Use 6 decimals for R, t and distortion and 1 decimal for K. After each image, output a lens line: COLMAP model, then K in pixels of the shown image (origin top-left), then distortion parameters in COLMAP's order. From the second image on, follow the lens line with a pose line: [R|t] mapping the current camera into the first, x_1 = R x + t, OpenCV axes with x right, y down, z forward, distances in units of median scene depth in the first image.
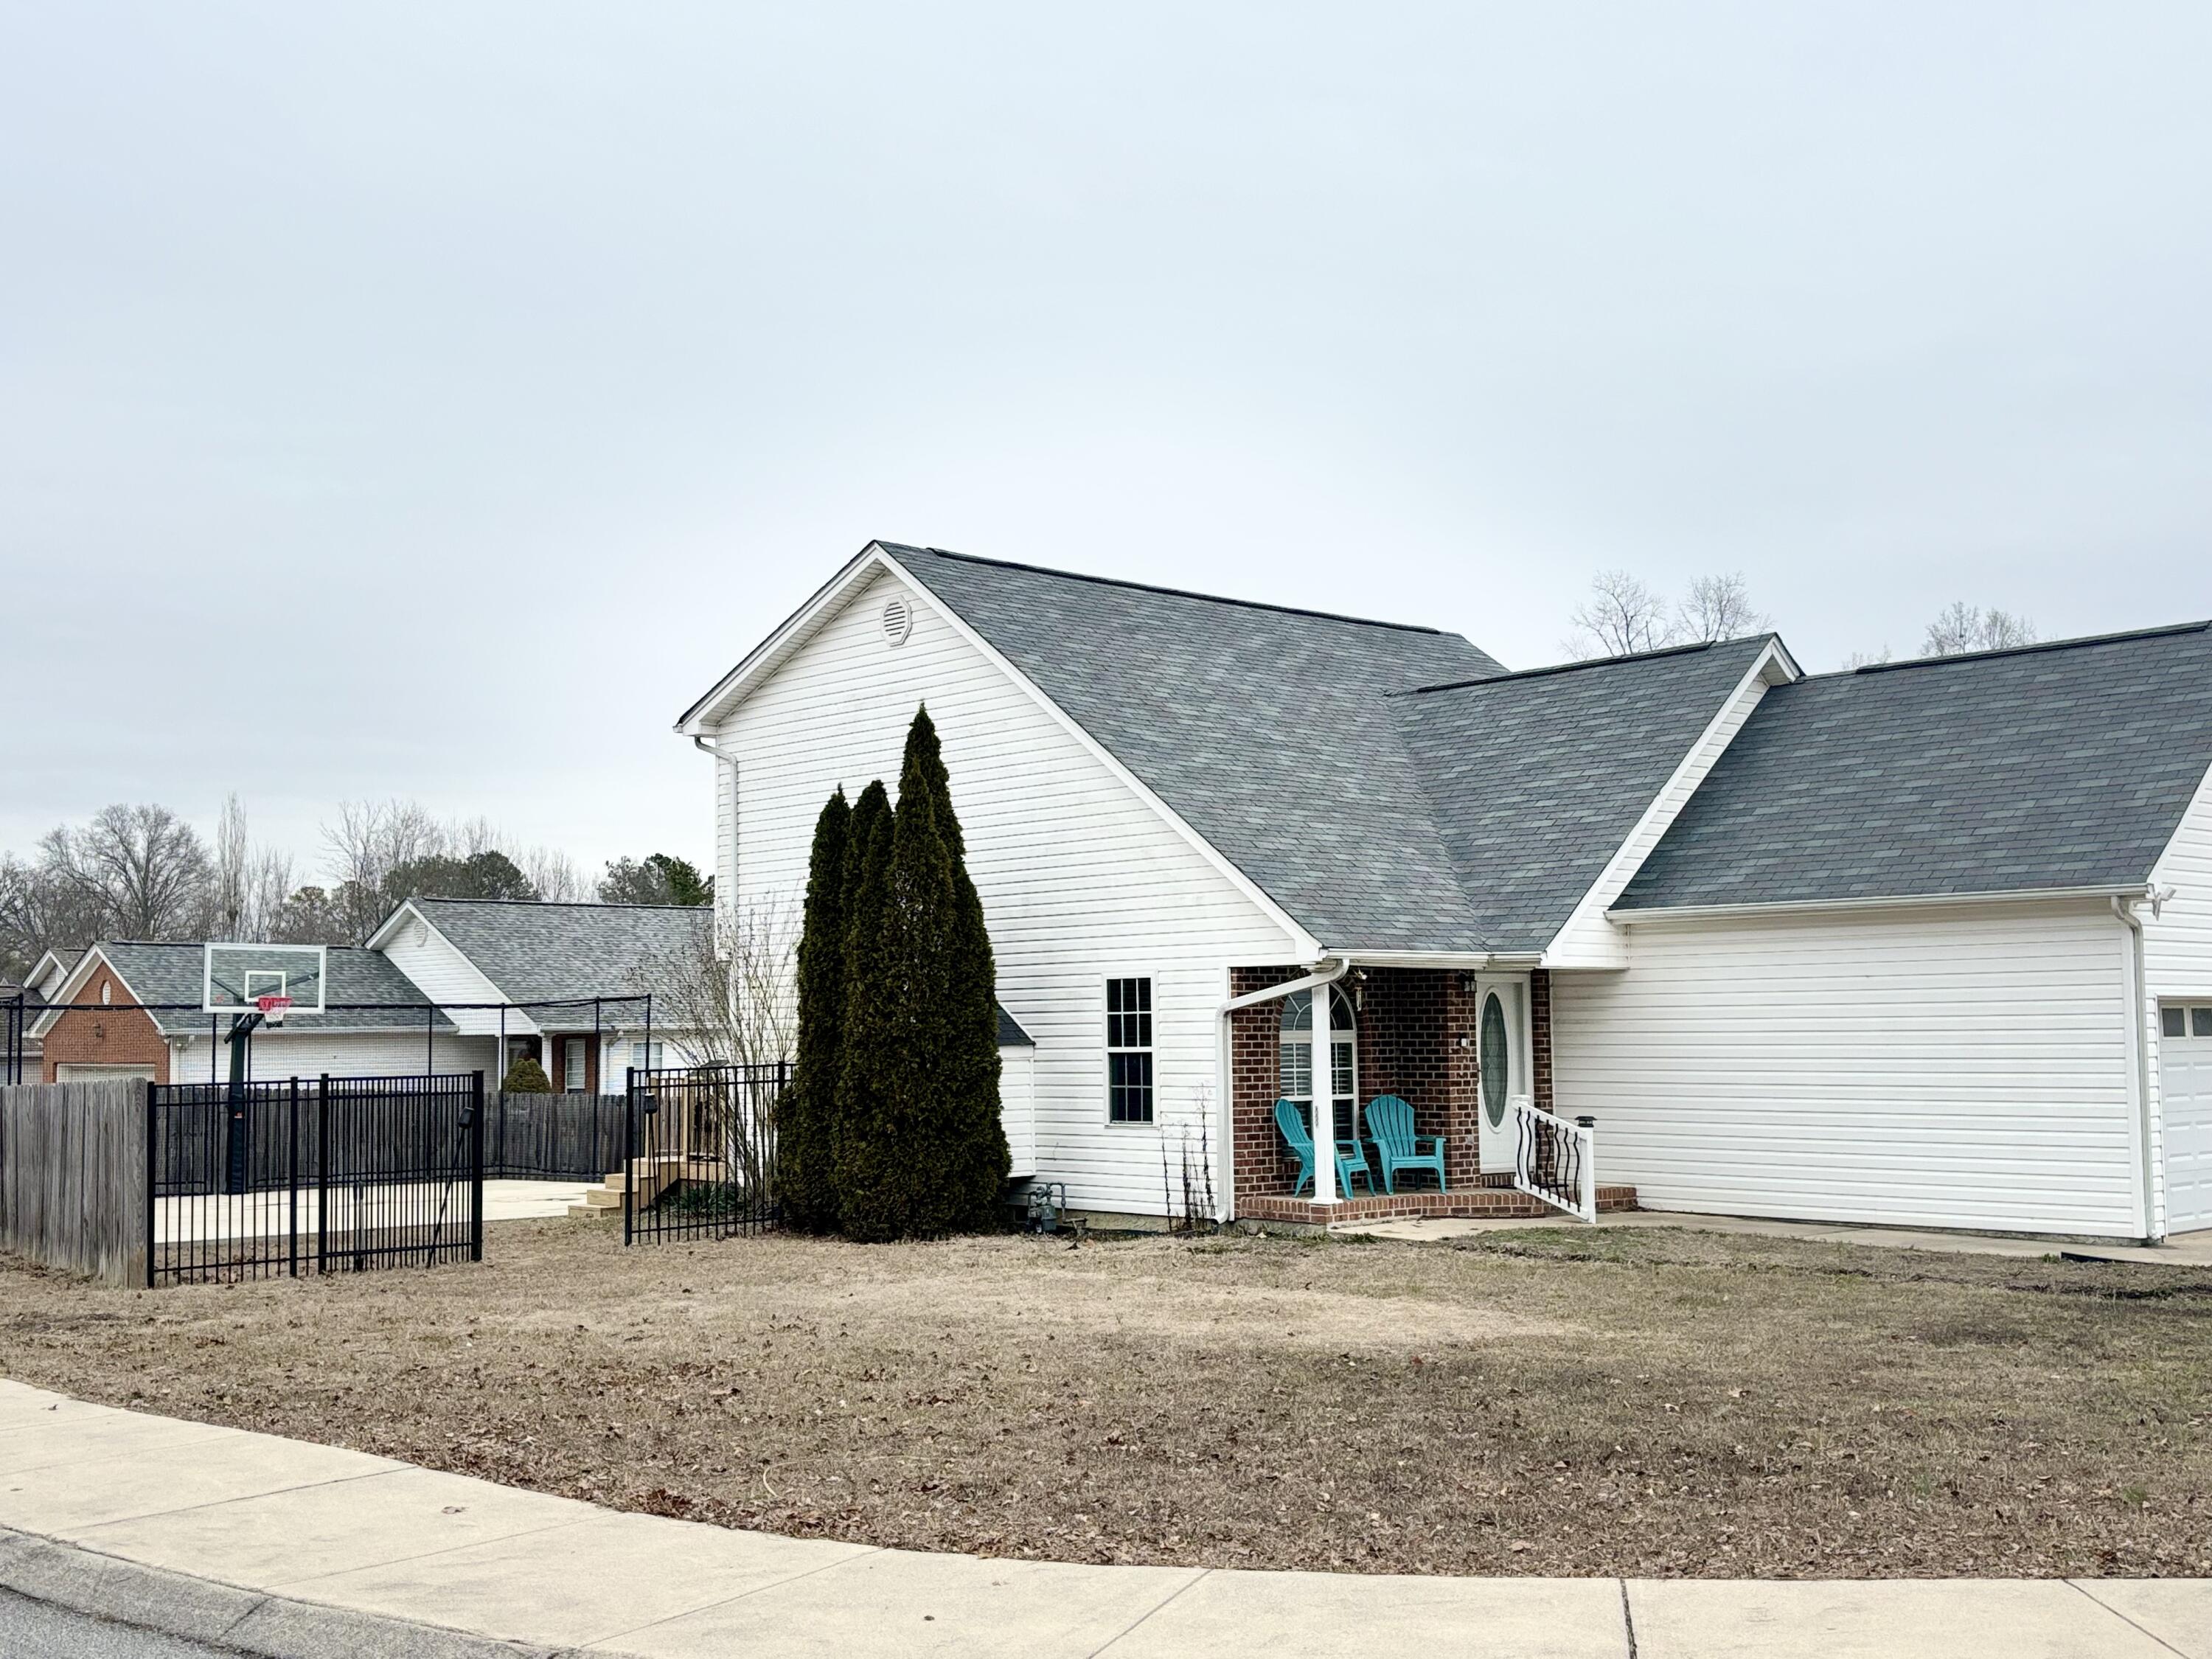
lens RADIAL K [[2447.5, 0, 1106.0], [0, 2447.5, 829.5], [0, 0, 1]] dist [0.186436, -0.641499]
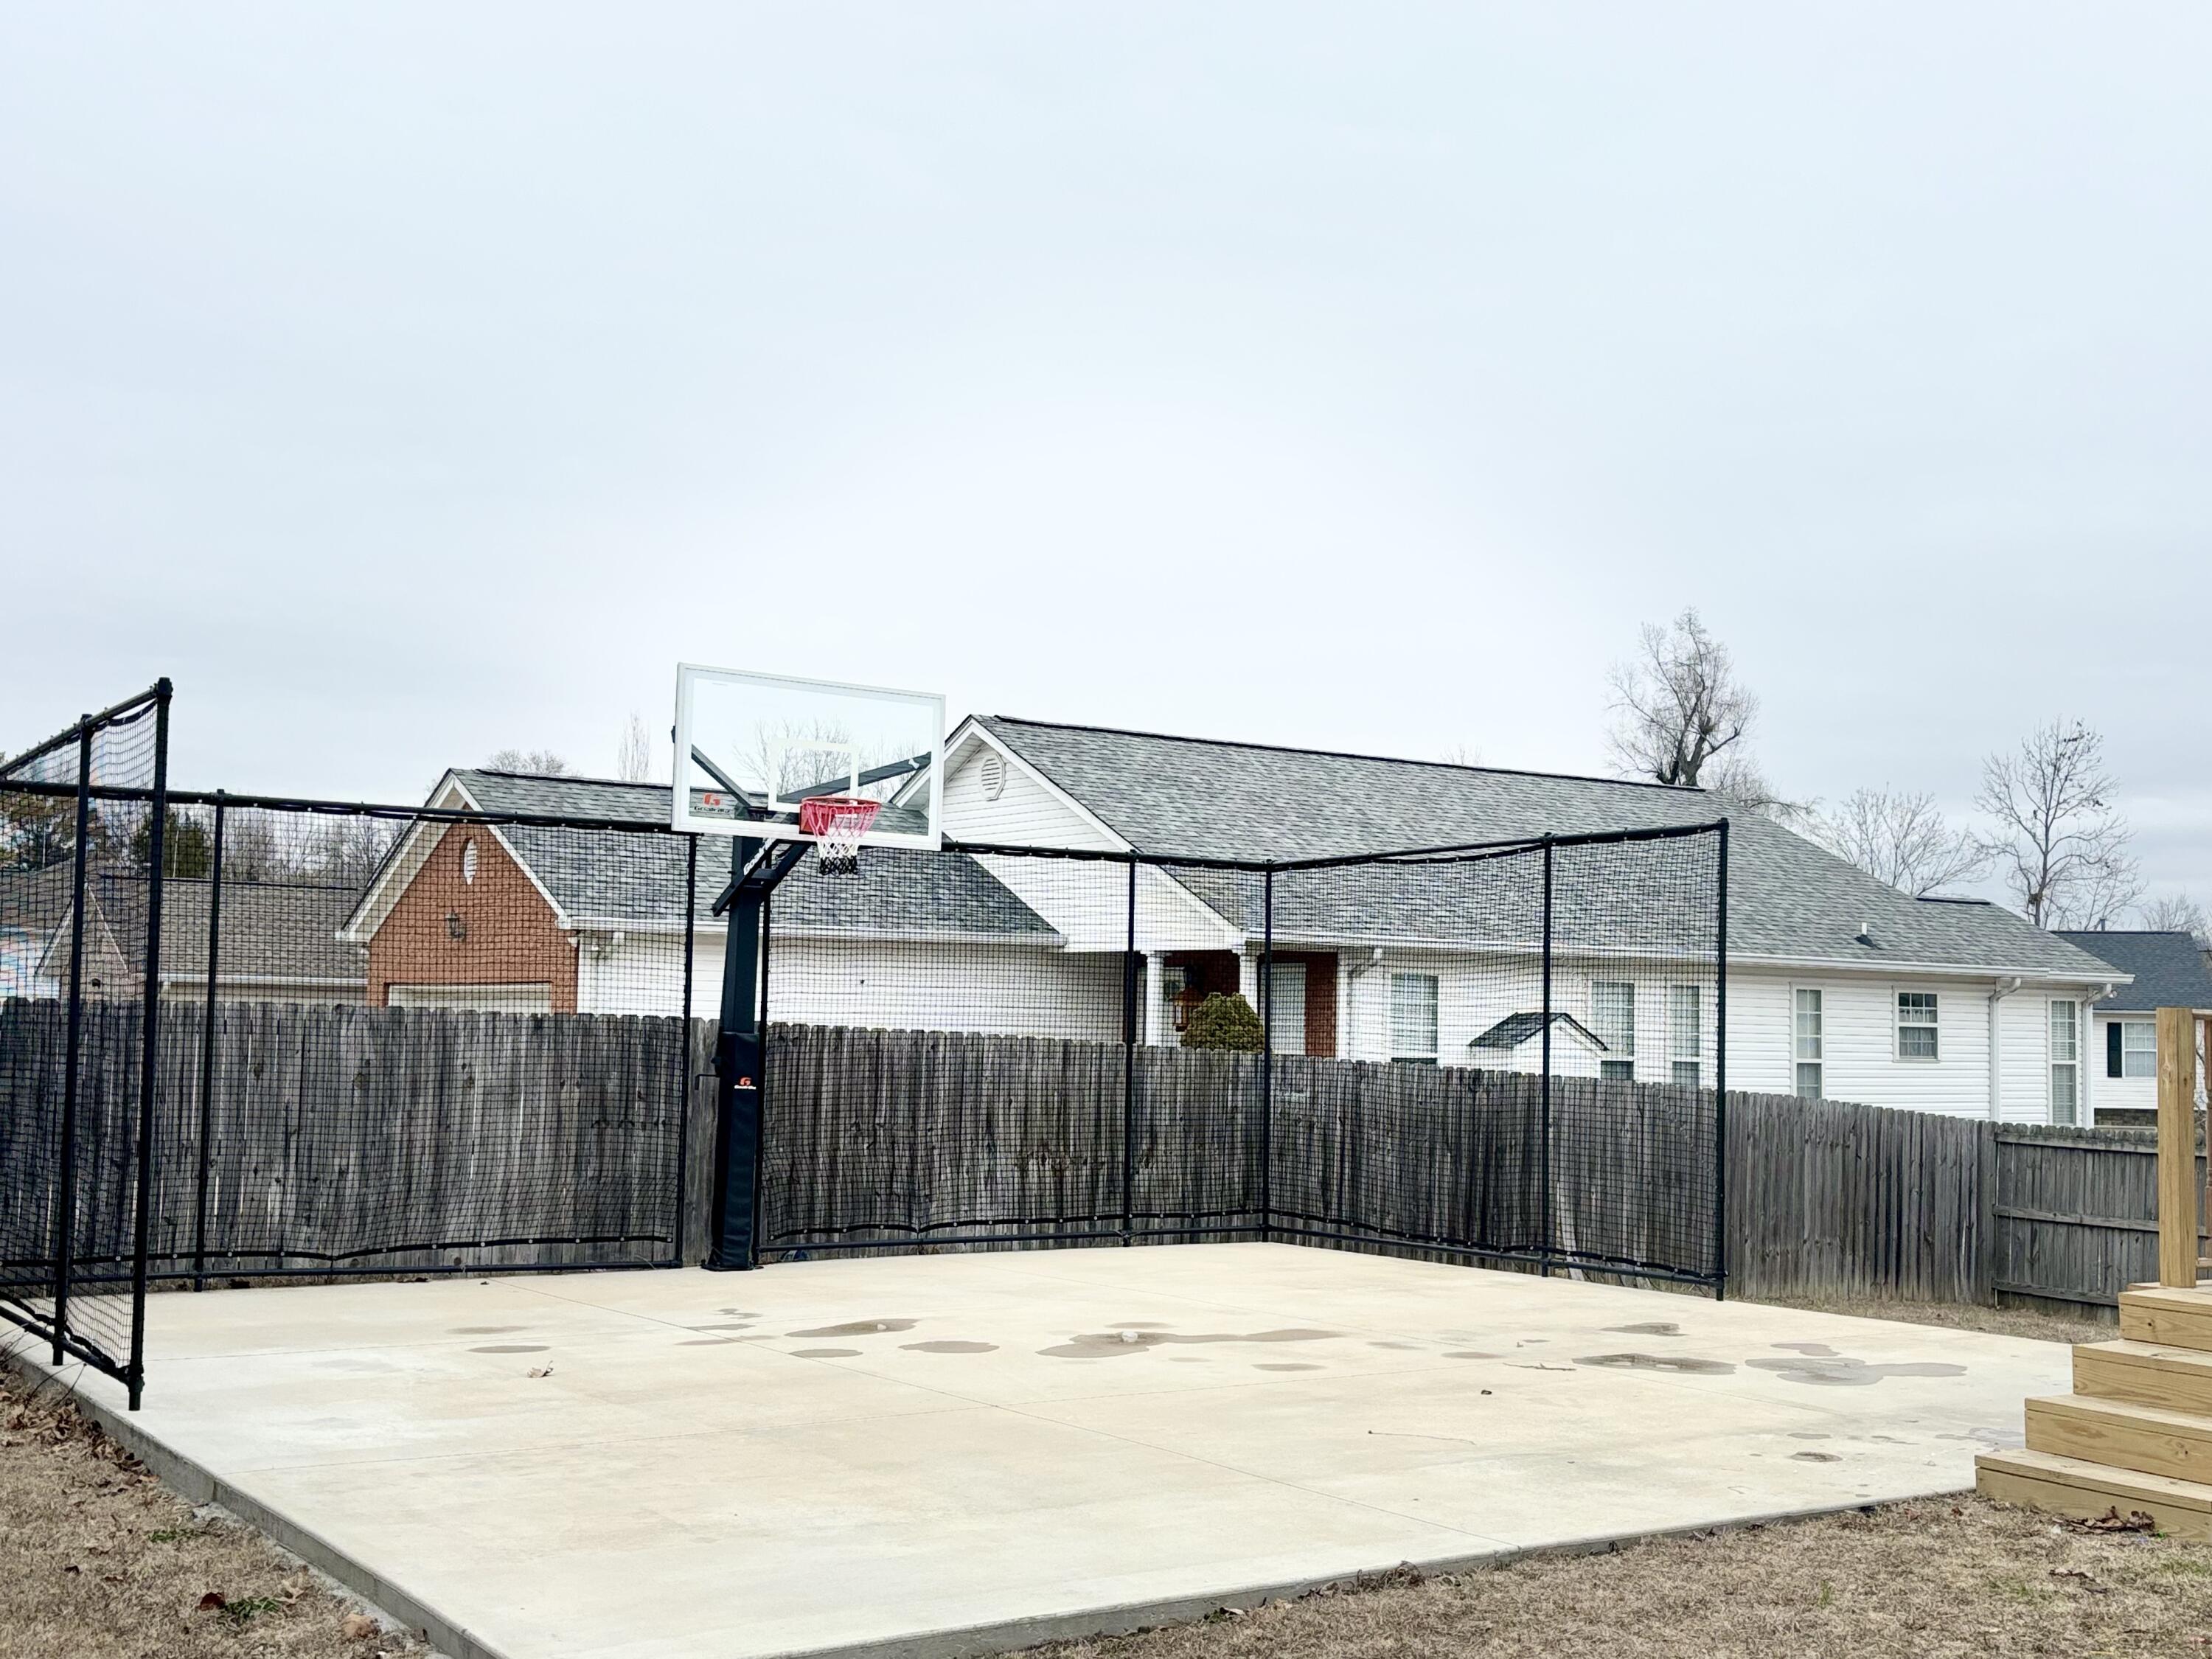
lens RADIAL K [[2447.5, 0, 1106.0], [0, 2447.5, 829.5], [0, 0, 1]] dist [0.186436, -0.641499]
pose [[0.989672, 0.017764, -0.142244, -0.196374], [-0.017104, 0.999837, 0.005860, 0.058506], [0.142325, -0.003366, 0.989814, 0.506818]]
